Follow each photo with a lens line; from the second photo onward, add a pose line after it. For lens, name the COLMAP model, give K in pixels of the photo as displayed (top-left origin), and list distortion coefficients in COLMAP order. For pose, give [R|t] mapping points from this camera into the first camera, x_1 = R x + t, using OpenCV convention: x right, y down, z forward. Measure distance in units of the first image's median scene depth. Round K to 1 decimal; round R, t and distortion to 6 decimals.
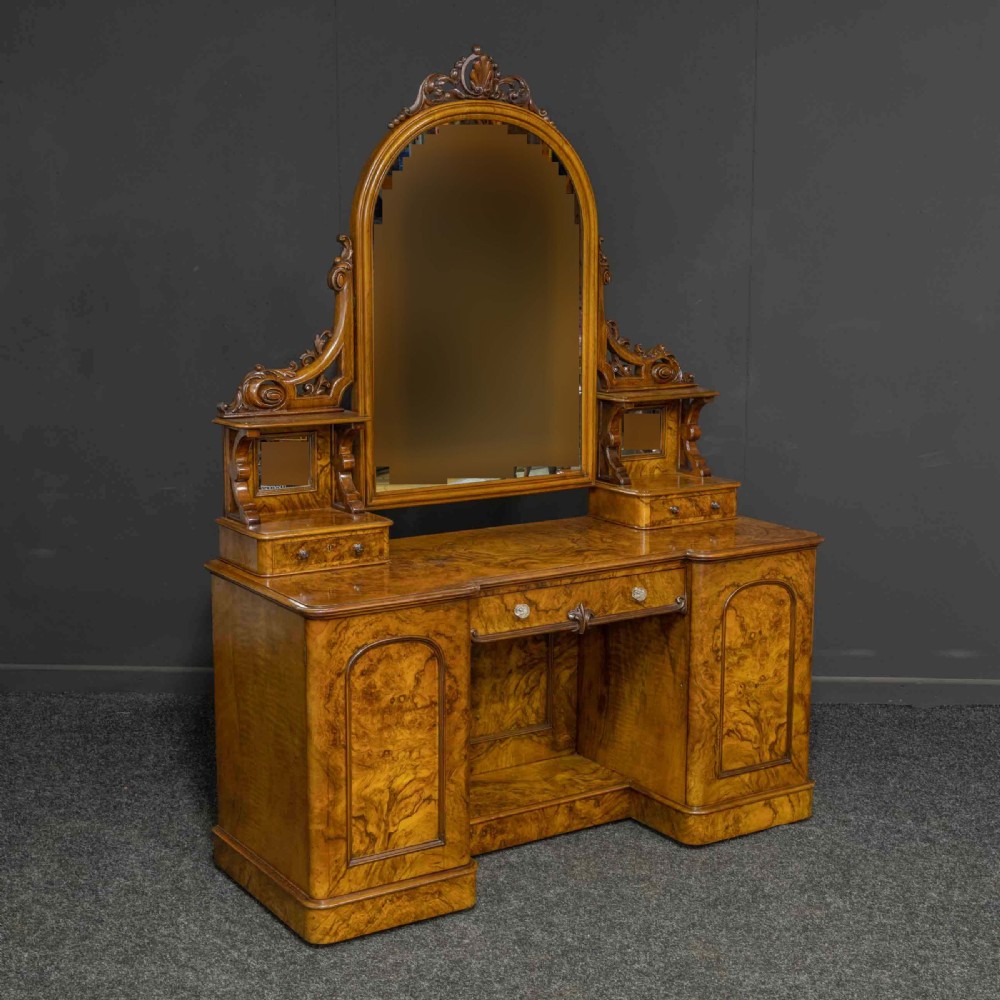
lens RADIAL K [[1661.8, 0, 522.6], [0, 1661.8, 500.3], [0, 0, 1]] dist [-0.011346, 0.000000]
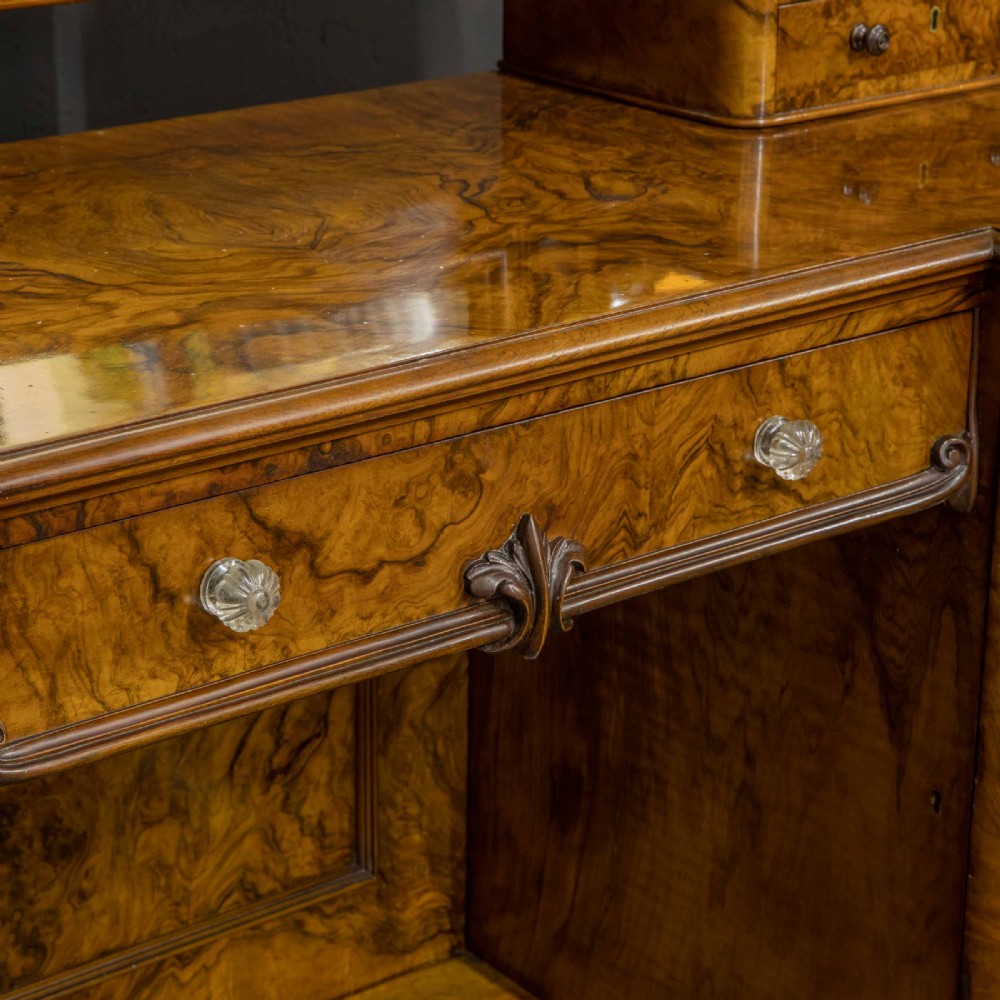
lens RADIAL K [[2696.9, 0, 489.0], [0, 2696.9, 495.8], [0, 0, 1]] dist [0.152689, 0.000000]
pose [[0.996635, -0.028667, 0.076794, 0.004365], [0.014473, 0.983674, 0.179378, -0.000829], [-0.080683, -0.177662, 0.980778, 0.633245]]
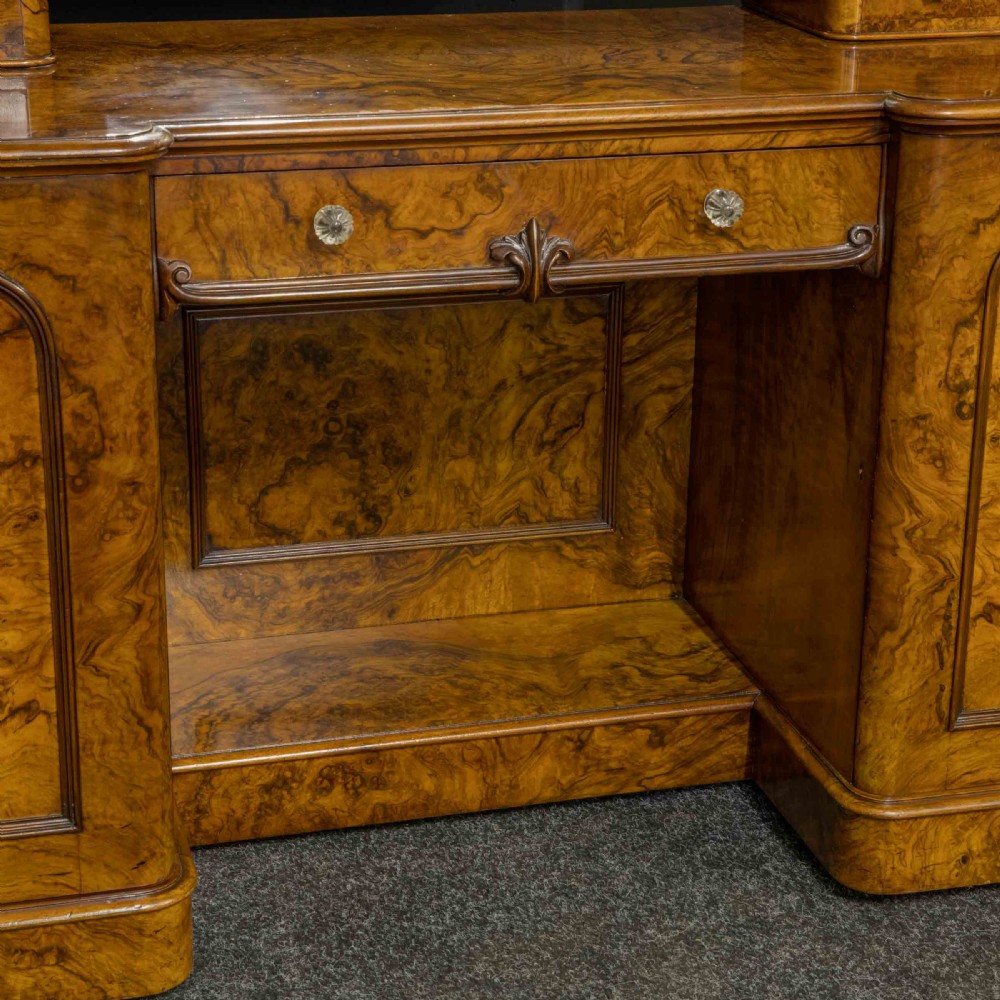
lens RADIAL K [[2340.7, 0, 502.5], [0, 2340.7, 485.9], [0, 0, 1]] dist [0.117257, 0.000000]
pose [[0.950428, 0.111806, -0.290148, 0.170440], [-0.062081, 0.982562, 0.175266, 0.028825], [0.304685, -0.148565, 0.940795, 0.487991]]
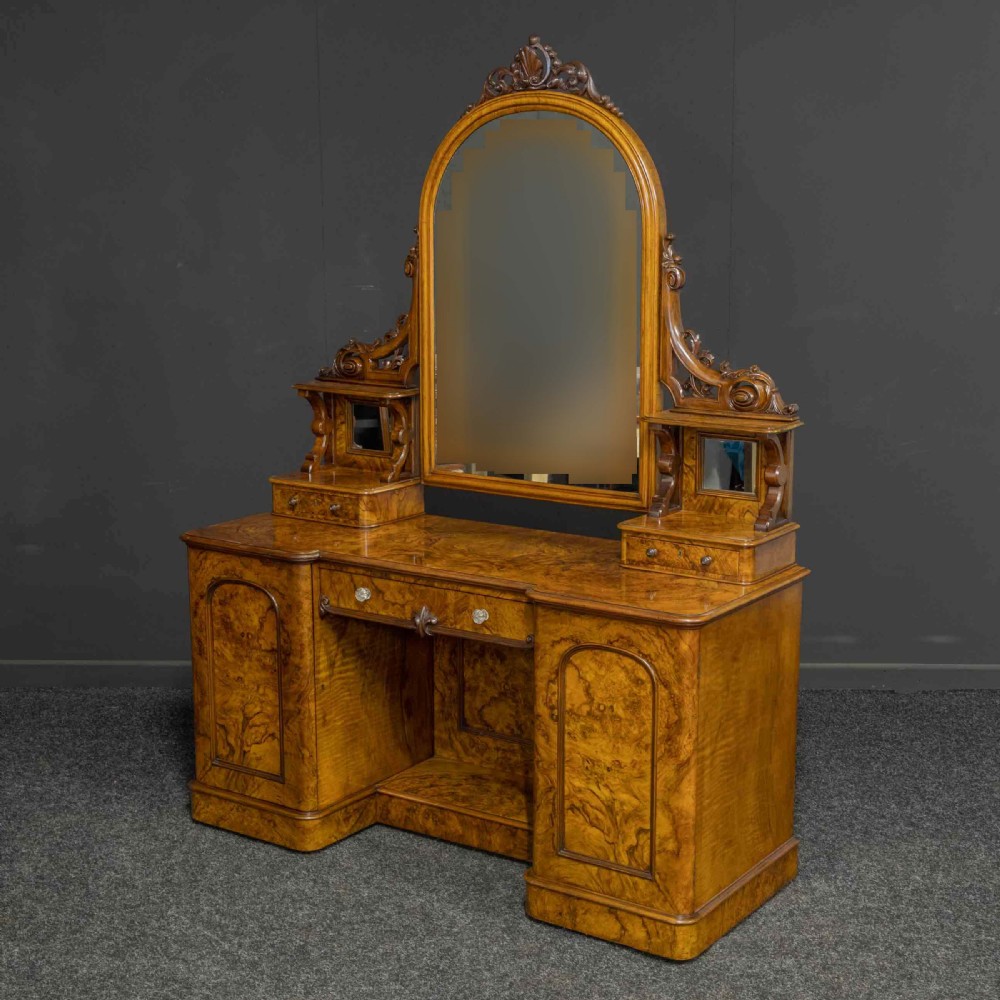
lens RADIAL K [[1661.8, 0, 519.0], [0, 1661.8, 486.8], [0, 0, 1]] dist [-0.011346, 0.000000]
pose [[0.389782, 0.162488, -0.906459, 0.878170], [-0.161818, 0.981081, 0.106282, -0.113217], [0.906579, 0.105255, 0.408701, 0.606671]]
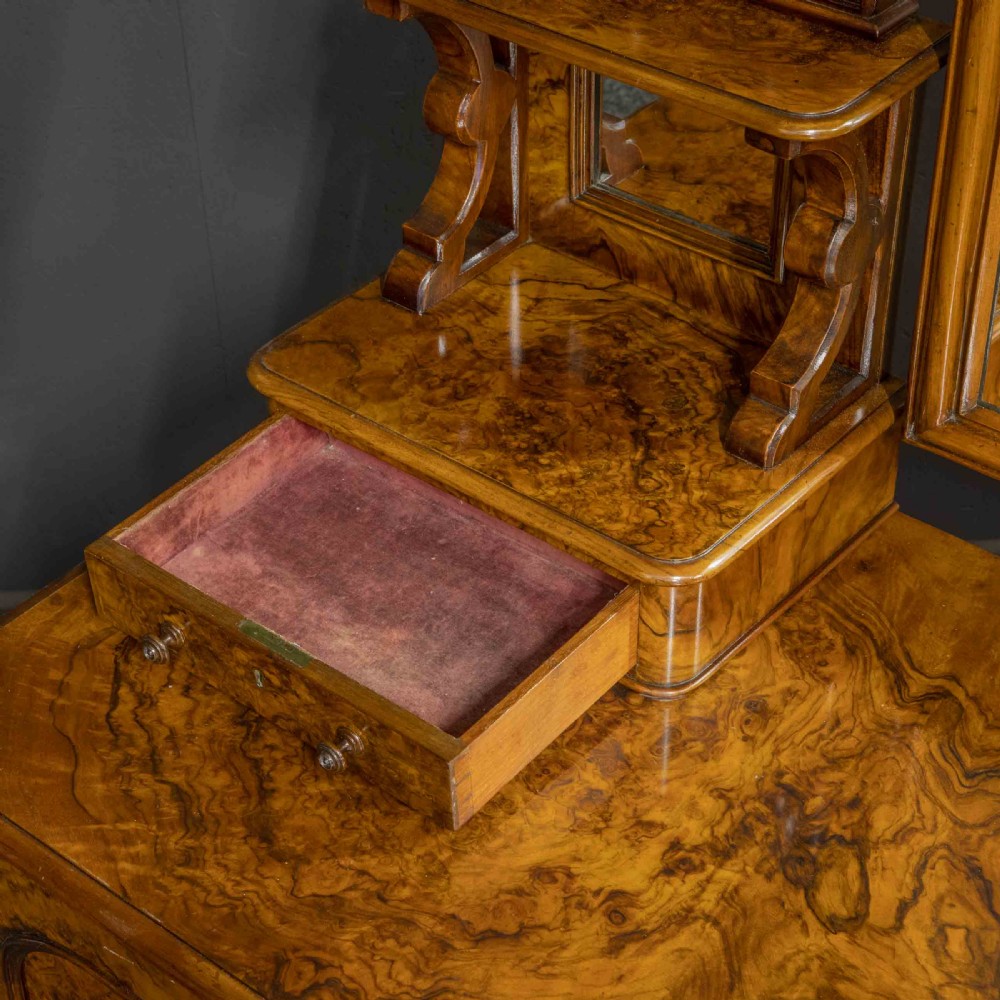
lens RADIAL K [[2230.9, 0, 467.3], [0, 2230.9, 451.6], [0, 0, 1]] dist [0.080099, 0.000000]
pose [[0.287360, 0.553496, -0.781707, 0.141320], [-0.152150, 0.832145, 0.533278, -0.155529], [0.945661, -0.034306, 0.323340, 0.814139]]
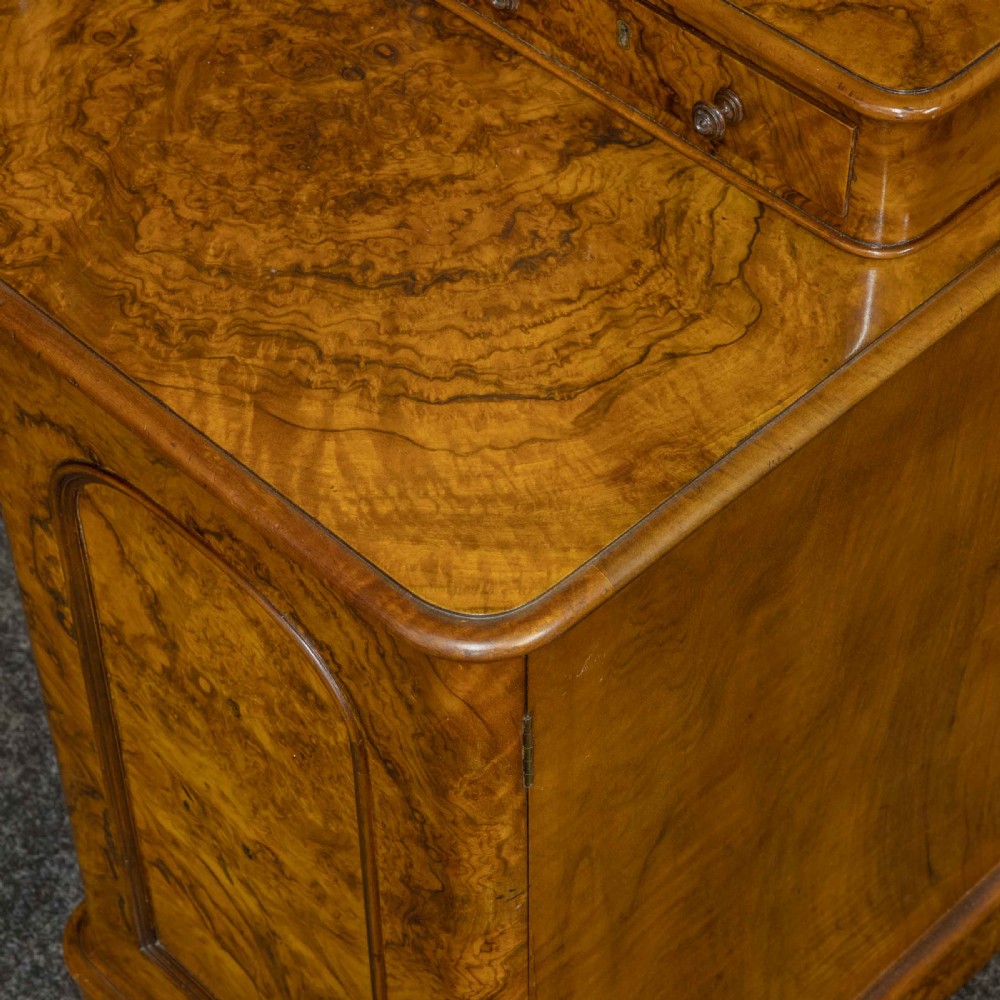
lens RADIAL K [[2696.9, 0, 452.4], [0, 2696.9, 472.0], [0, 0, 1]] dist [0.152689, 0.000000]
pose [[0.189112, 0.712657, -0.675541, 0.358682], [-0.147003, 0.700749, 0.698098, -0.182308], [0.970890, -0.032712, 0.237283, 0.955973]]
